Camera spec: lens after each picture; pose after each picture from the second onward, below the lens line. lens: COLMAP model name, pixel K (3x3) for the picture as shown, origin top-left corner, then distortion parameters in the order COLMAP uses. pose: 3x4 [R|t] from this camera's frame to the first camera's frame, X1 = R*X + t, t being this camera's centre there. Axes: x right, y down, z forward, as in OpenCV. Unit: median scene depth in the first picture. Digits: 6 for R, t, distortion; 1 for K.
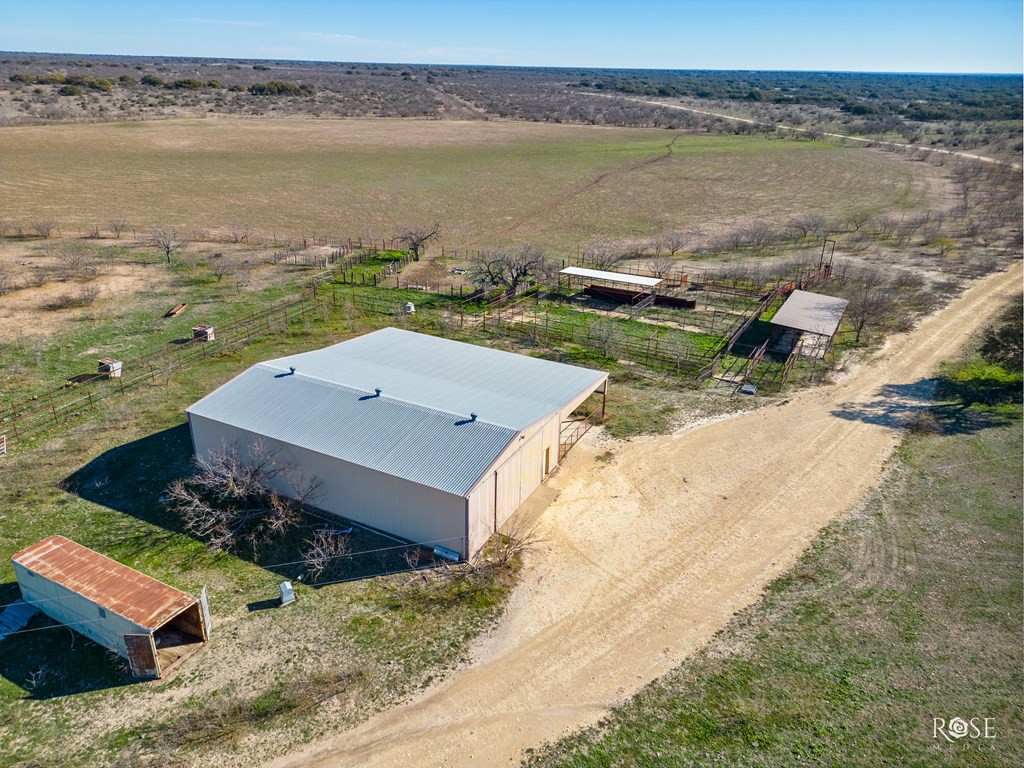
lens RADIAL K [[722.4, 0, 512.0], [0, 722.4, 384.0], [0, 0, 1]] dist [0.072034, -0.059490]
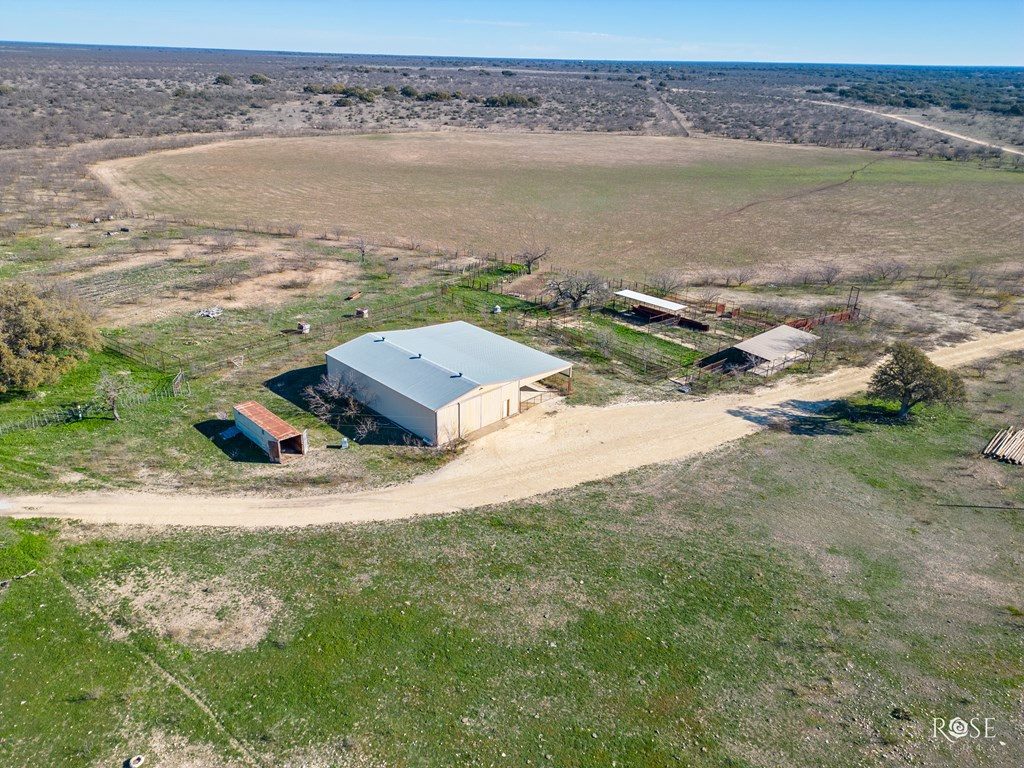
lens RADIAL K [[722.4, 0, 512.0], [0, 722.4, 384.0], [0, 0, 1]] dist [0.072034, -0.059490]
pose [[0.951876, 0.128603, -0.278197, 0.292833], [-0.127637, 0.991584, 0.021661, 0.007184], [0.278641, 0.014889, 0.960280, -0.354043]]
